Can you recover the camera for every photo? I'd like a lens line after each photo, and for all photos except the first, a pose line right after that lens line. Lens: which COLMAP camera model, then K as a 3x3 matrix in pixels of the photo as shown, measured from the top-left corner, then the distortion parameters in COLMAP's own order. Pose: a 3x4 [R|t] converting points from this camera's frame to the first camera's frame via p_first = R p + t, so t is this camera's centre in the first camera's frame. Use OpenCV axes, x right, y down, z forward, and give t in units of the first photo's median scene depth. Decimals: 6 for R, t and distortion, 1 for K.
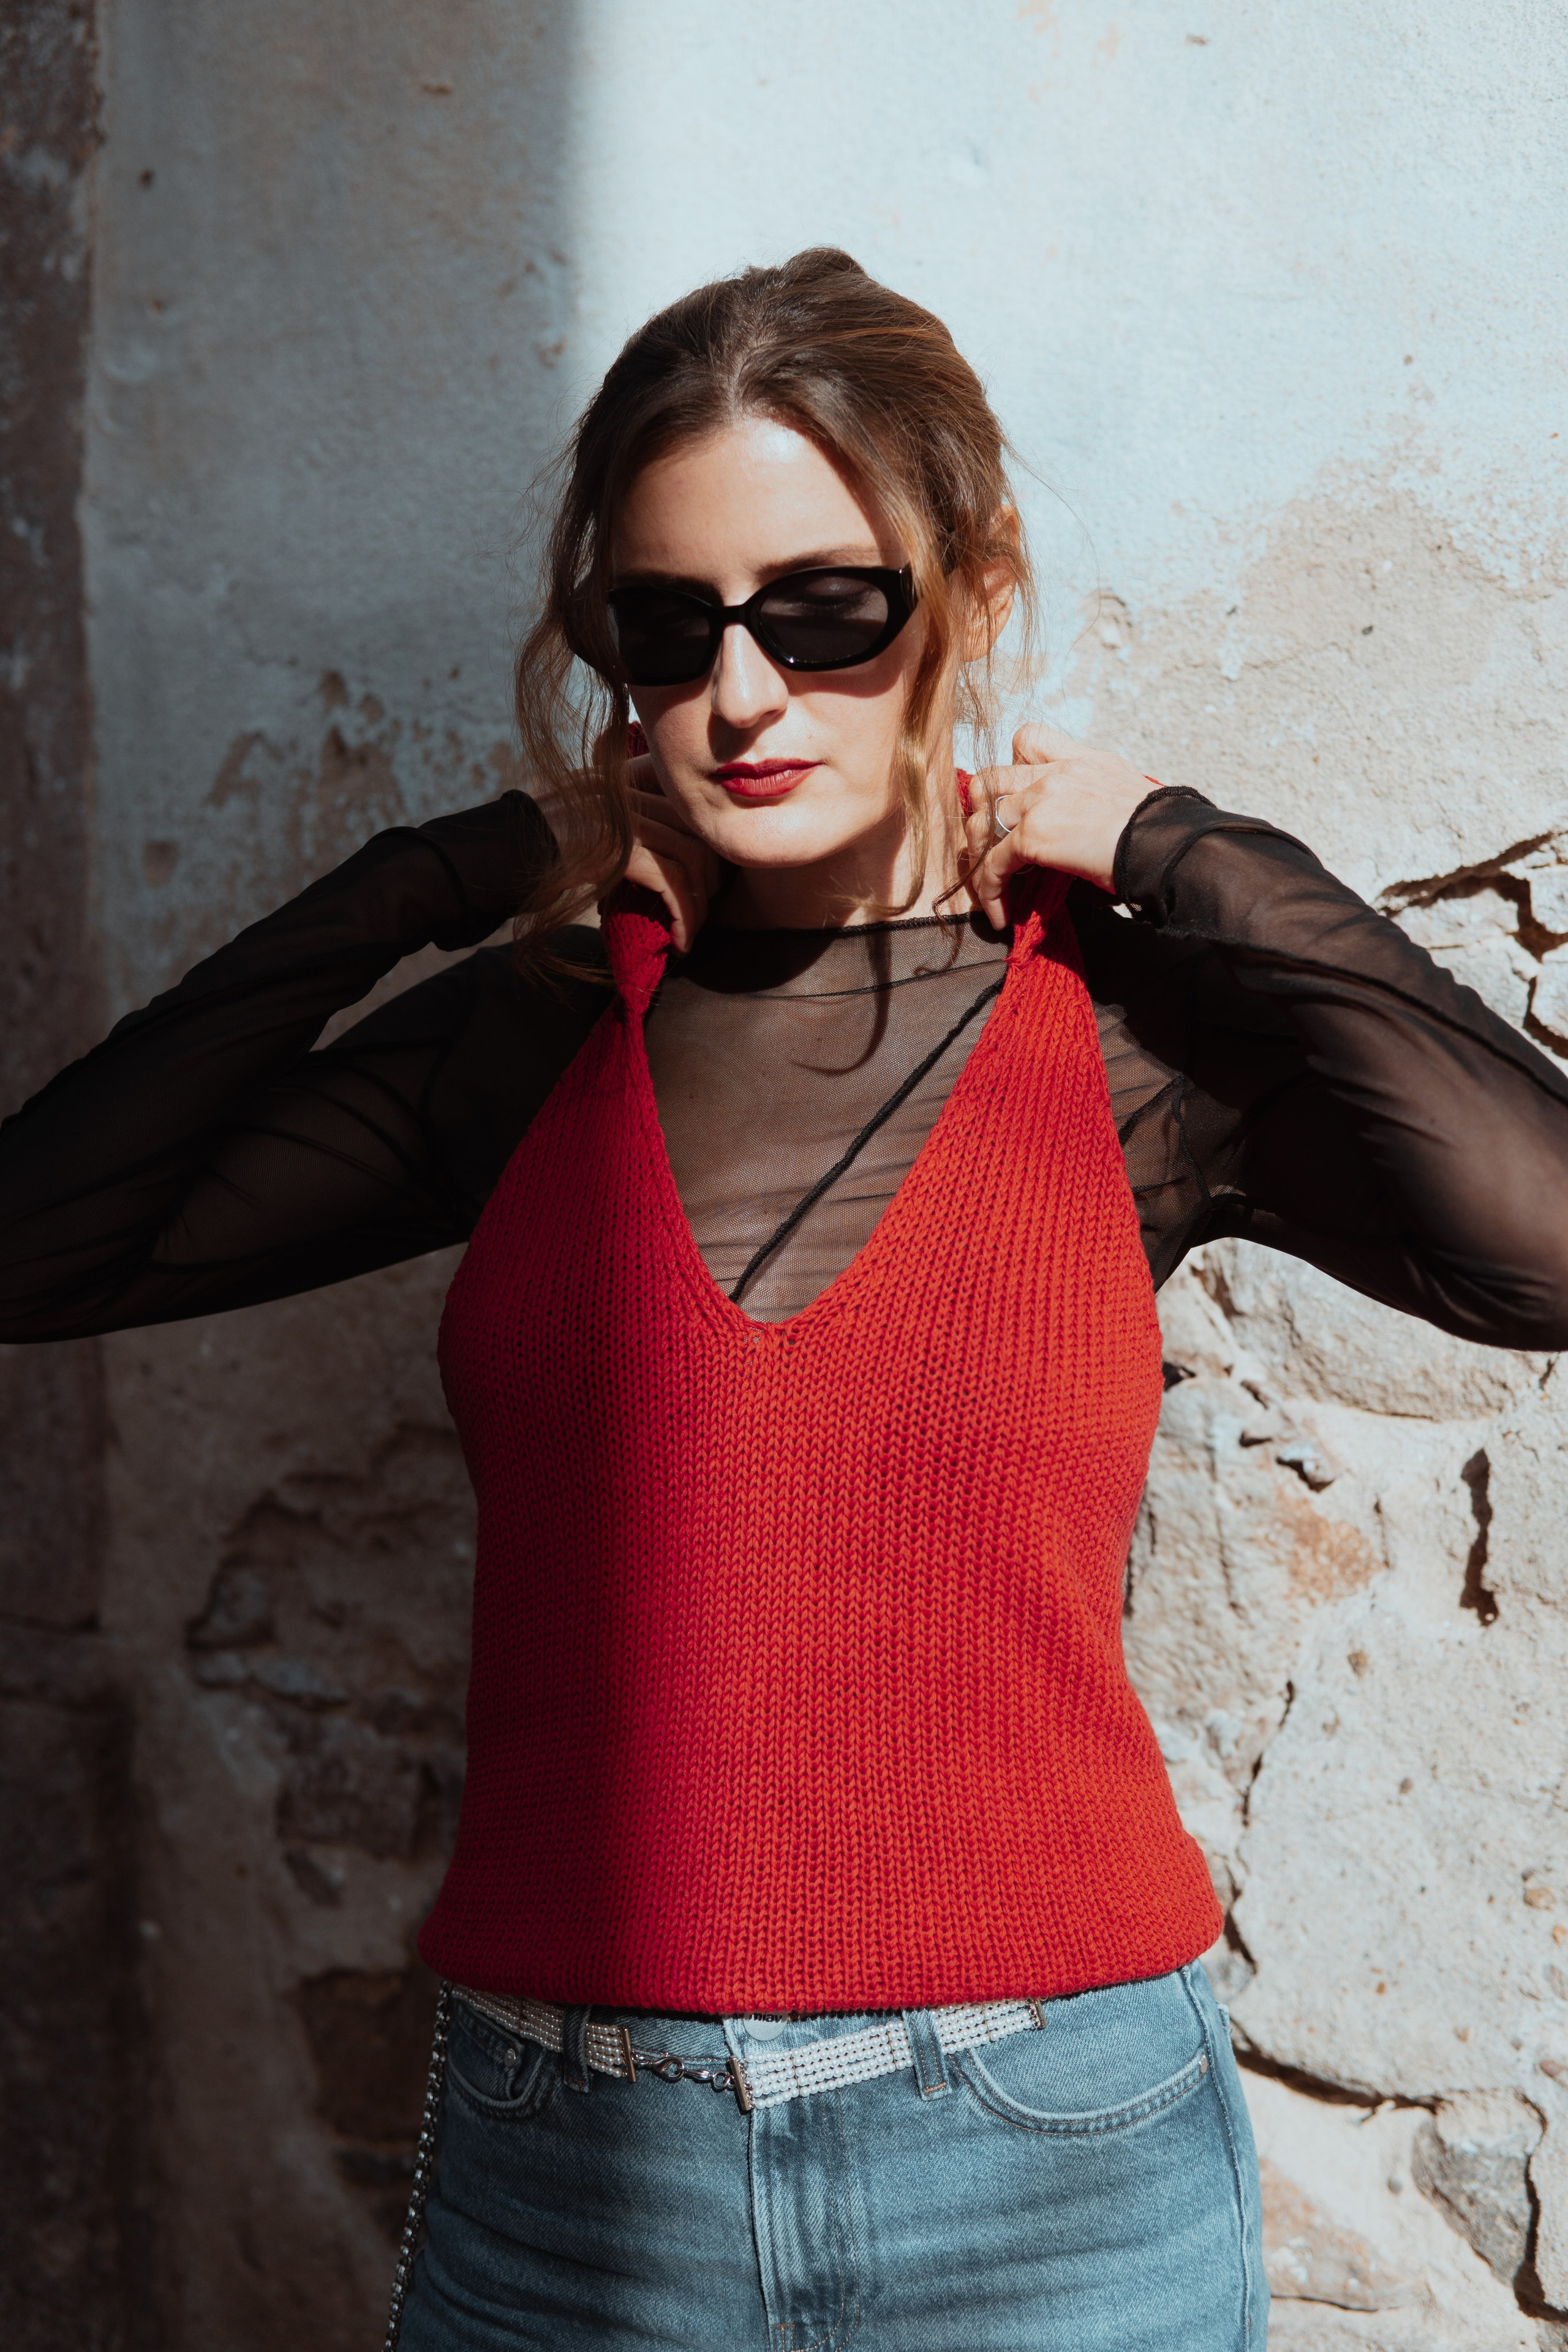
lens RADIAL K [[3009.5, 0, 781.5], [0, 3009.5, 1189.5], [0, 0, 1]] dist [-0.176013, 0.000000]
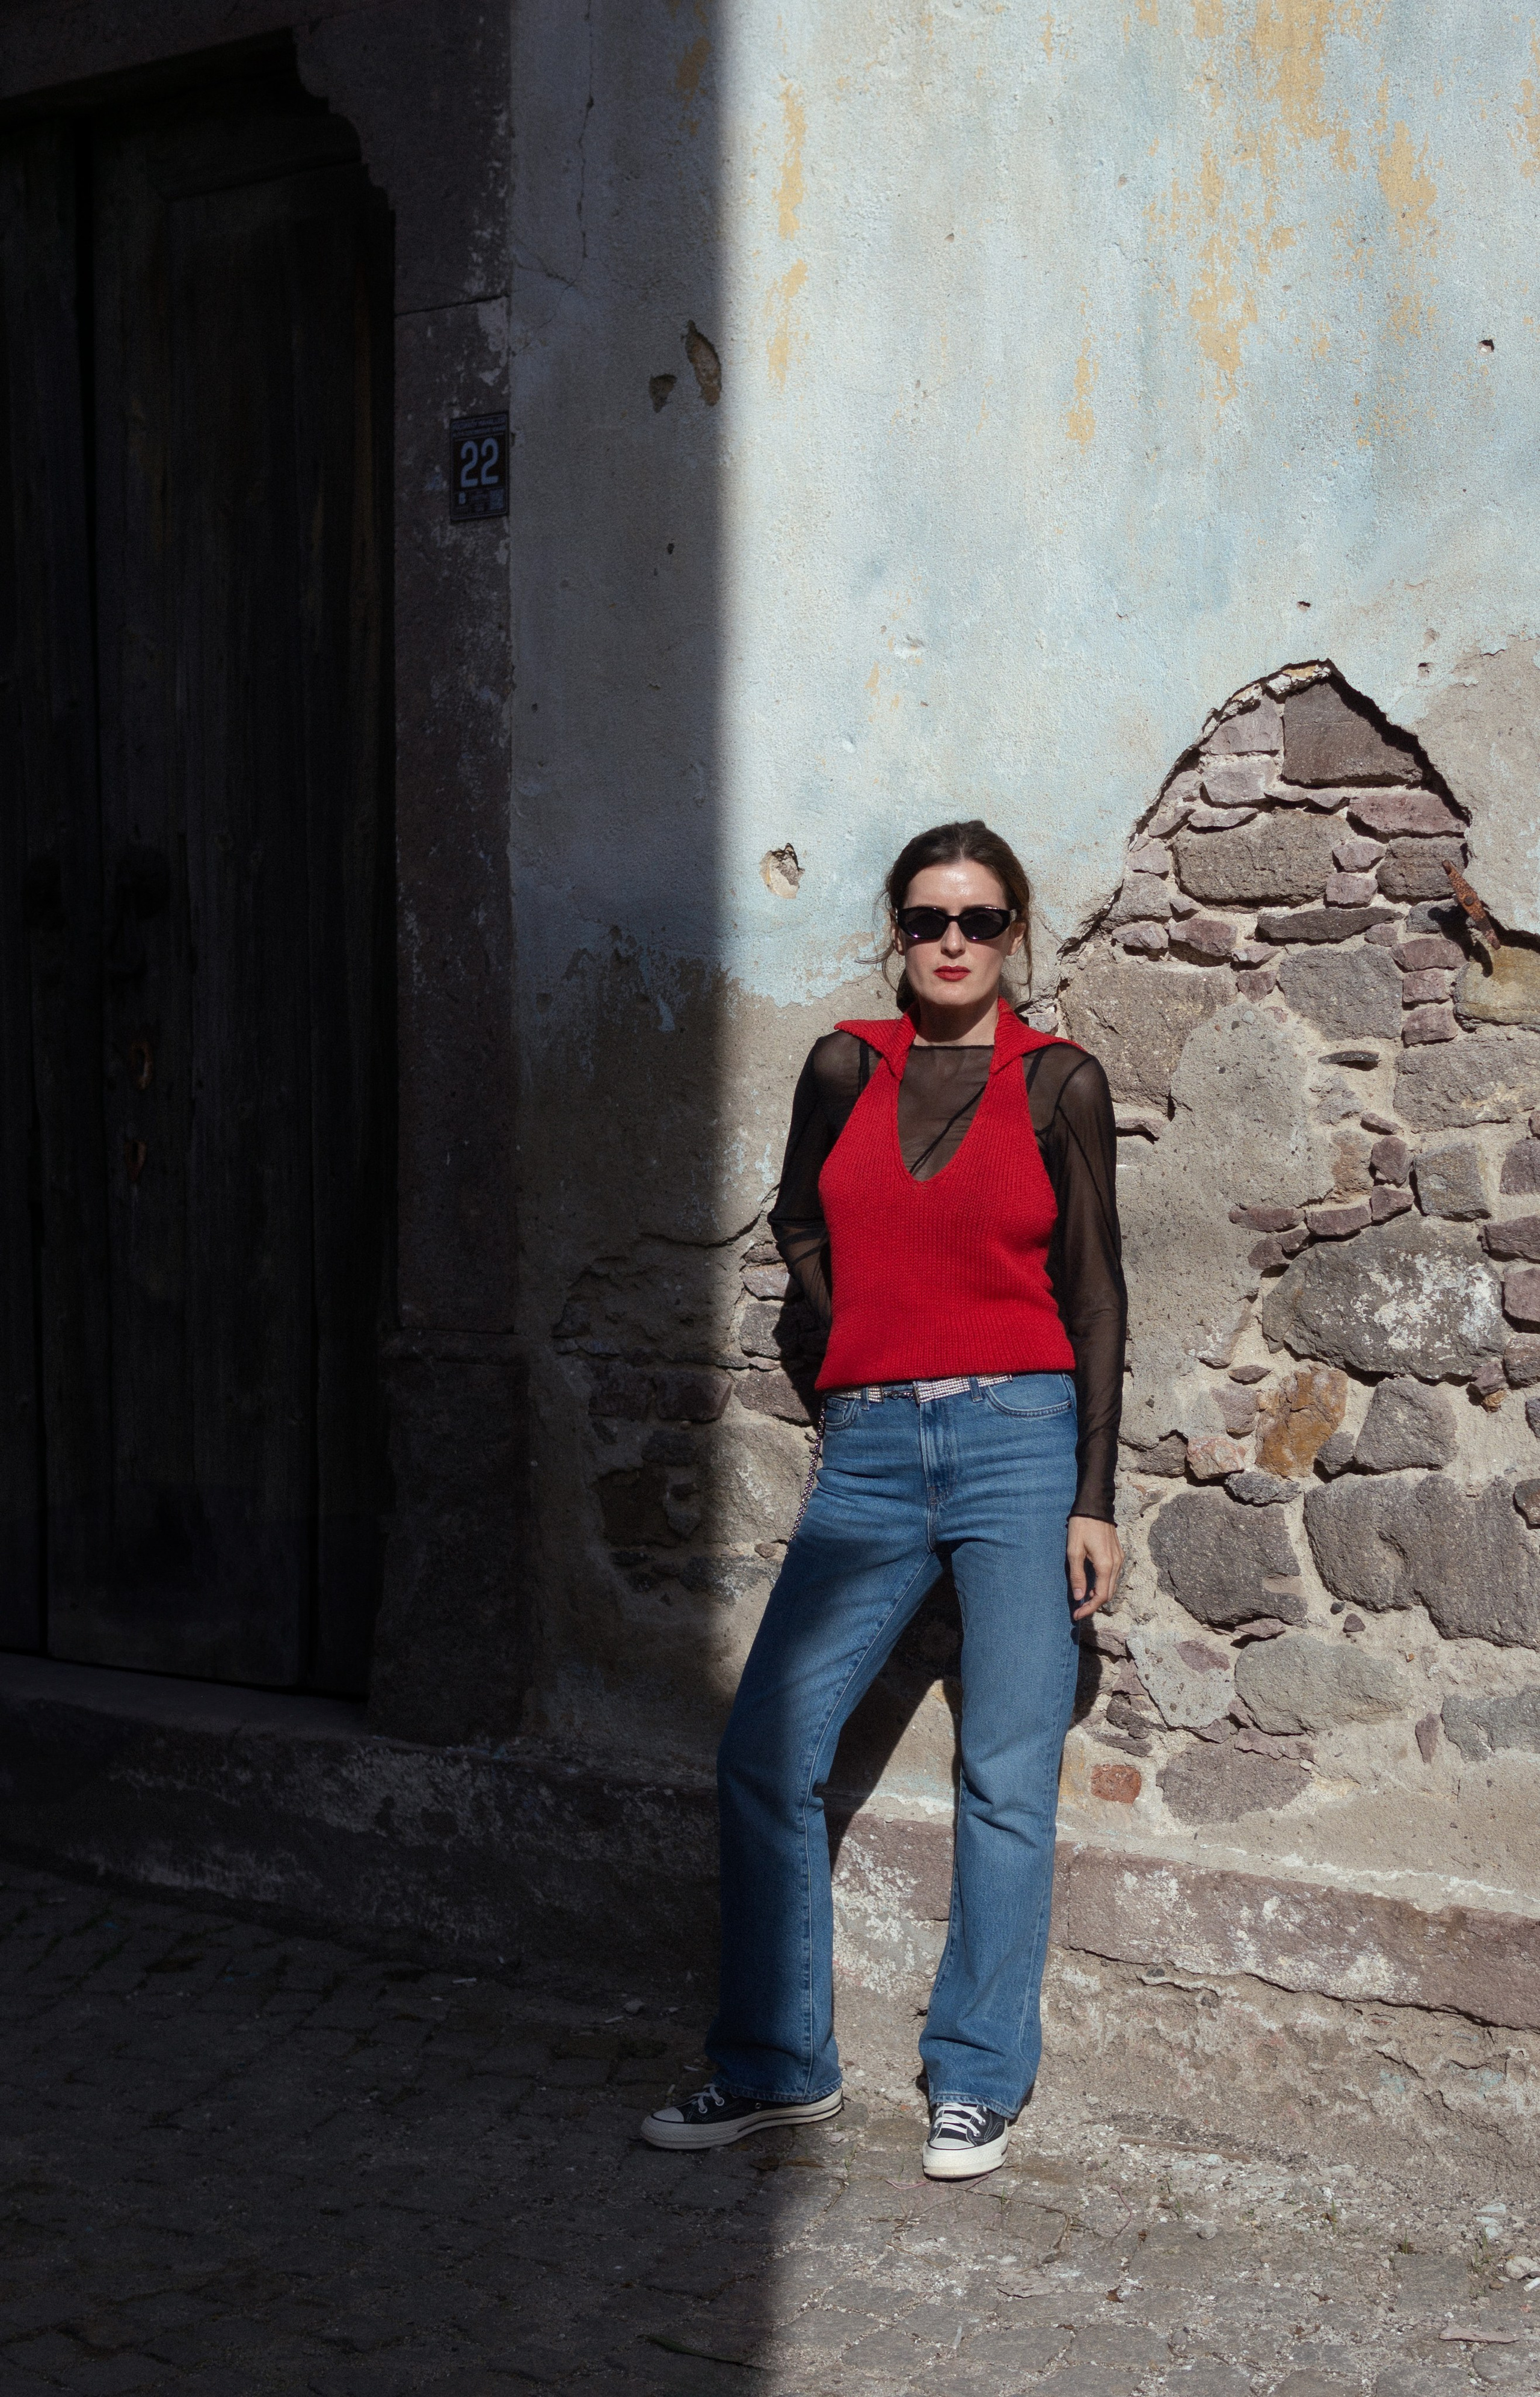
lens RADIAL K [[3667.8, 0, 766.9], [0, 3667.8, 1197.5], [0, 0, 1]] dist [0.004538, 0.000000]
pose [[0.992163, 0.001224, -0.124947, 0.364389], [-0.003985, 0.999753, -0.021843, 0.118524], [0.124889, 0.022170, 0.991923, -2.048858]]
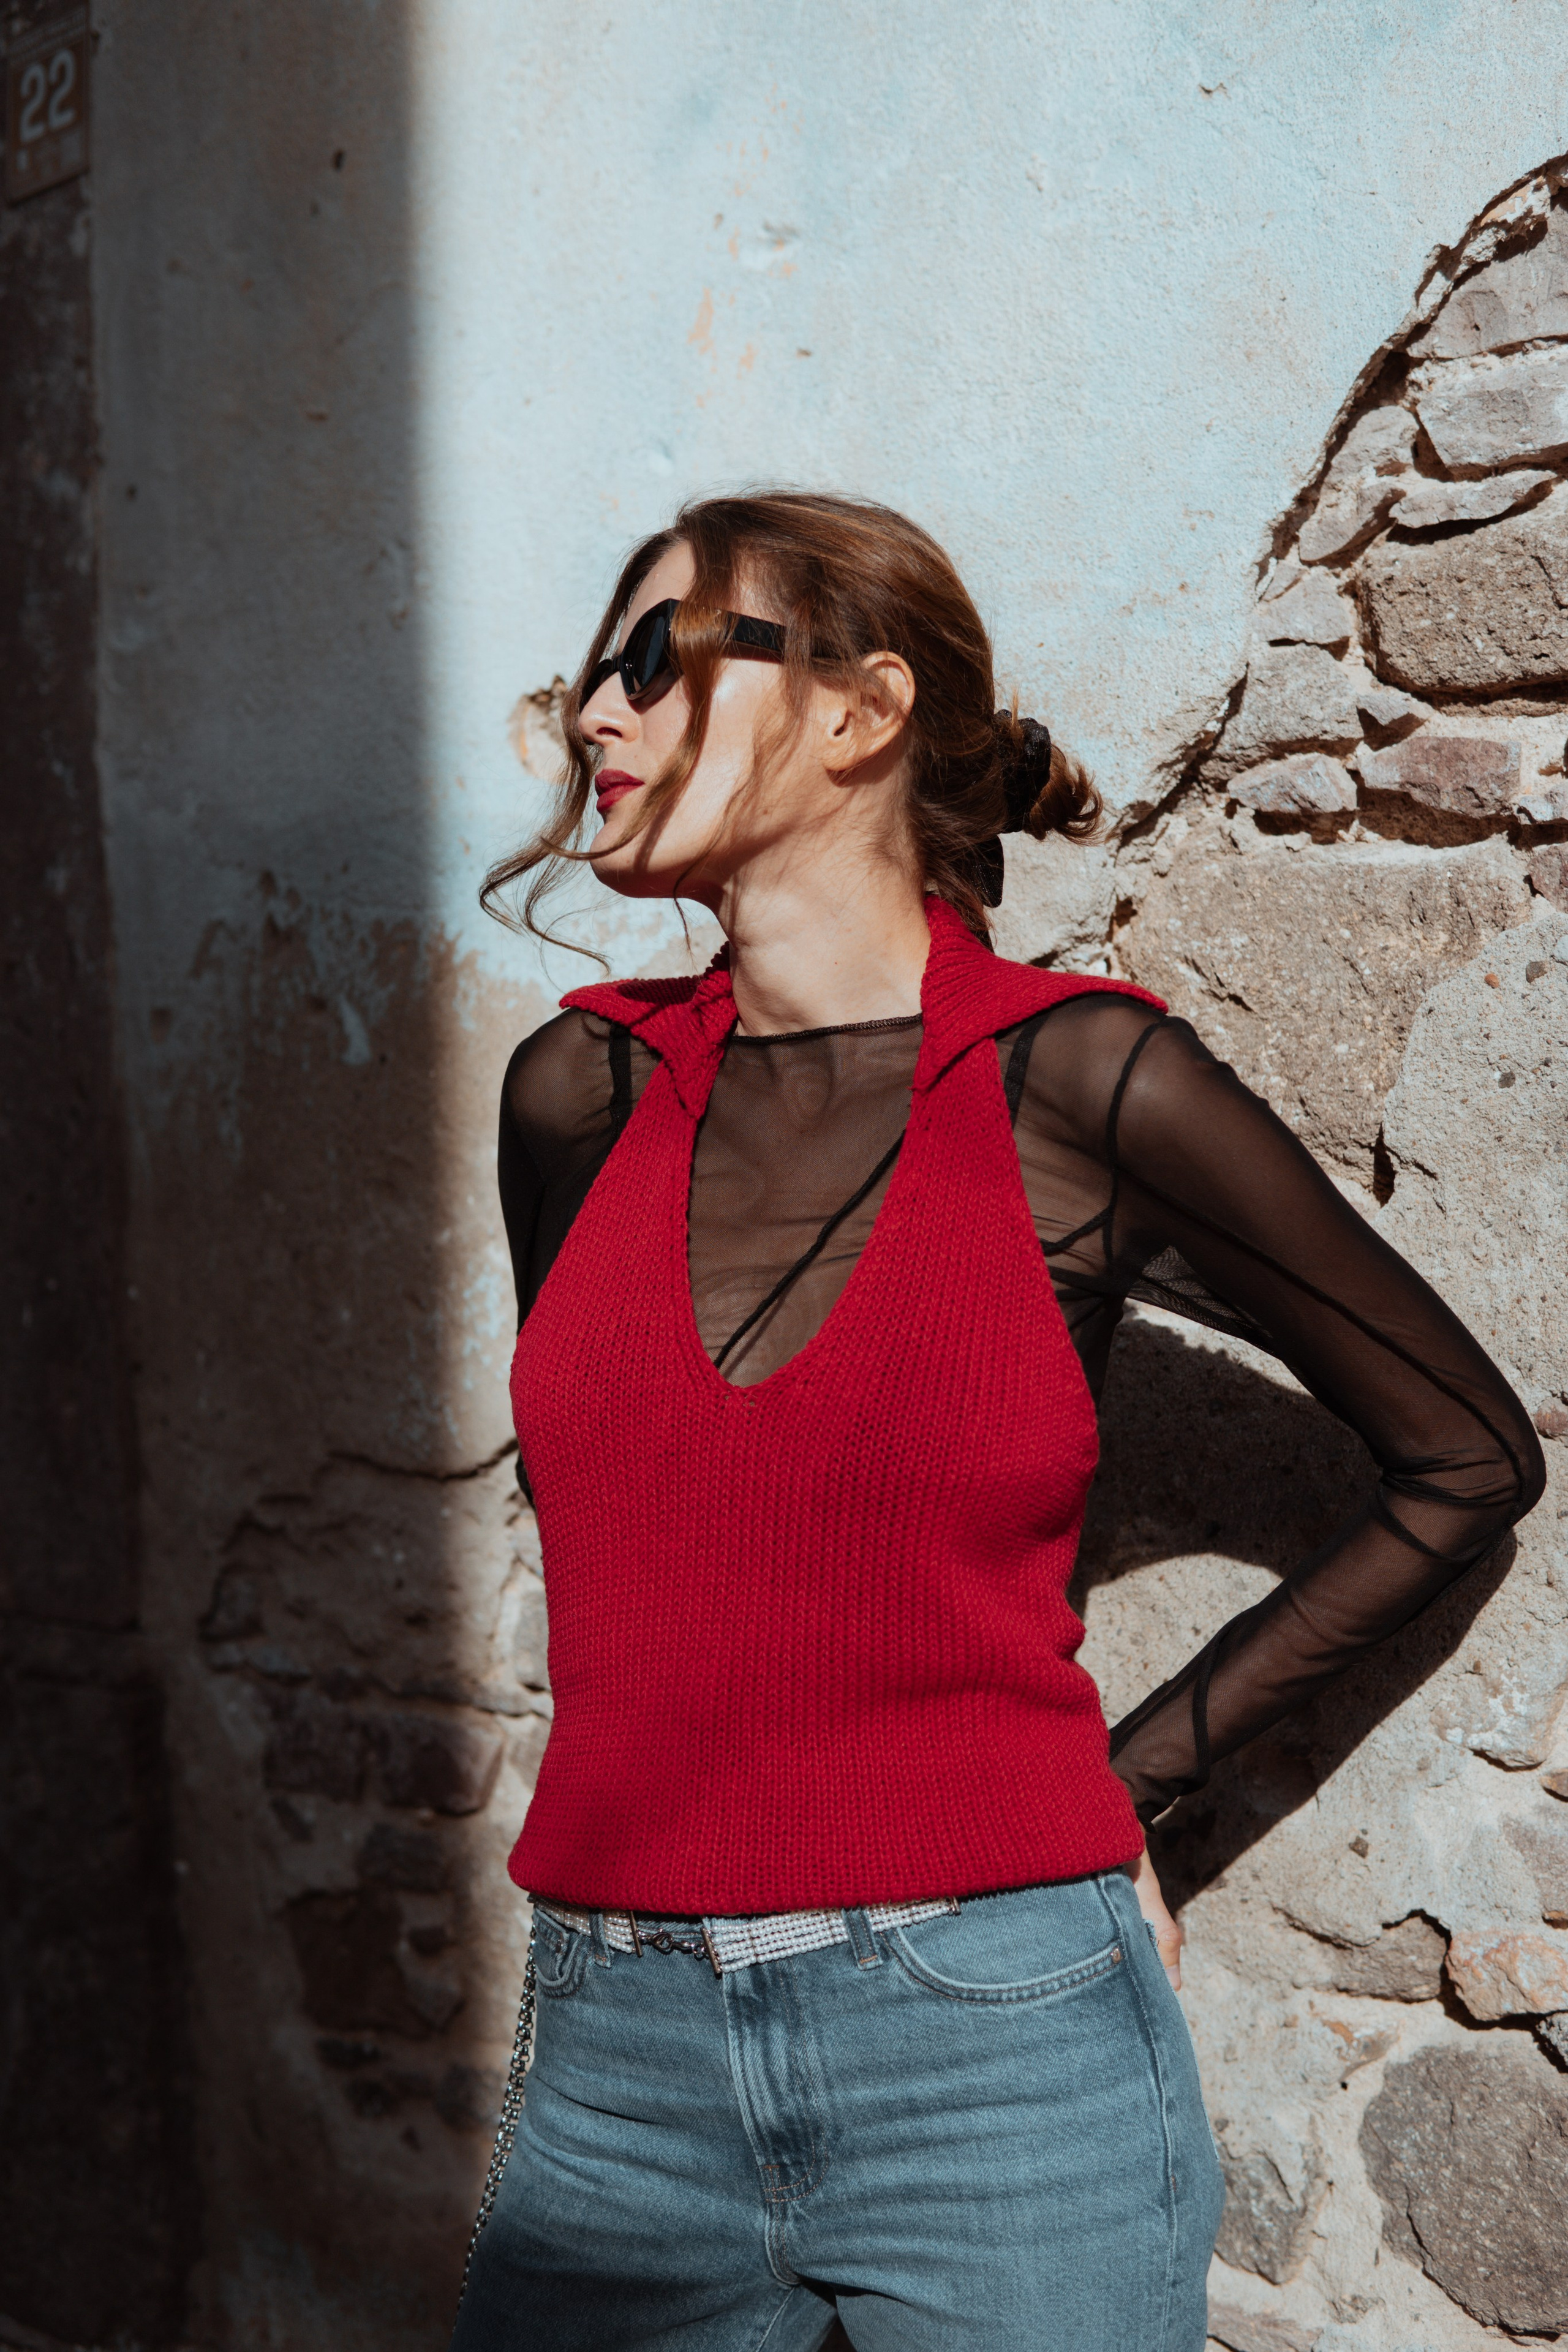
lens RADIAL K [[3009.5, 0, 786.5], [0, 3009.5, 1172.0], [0, 0, 1]] dist [-0.176013, 0.000000]
pose [[0.987722, -0.041902, -0.150494, 0.274209], [0.034635, 0.998119, -0.050591, 0.030930], [0.152331, 0.044758, 0.987316, -0.248245]]
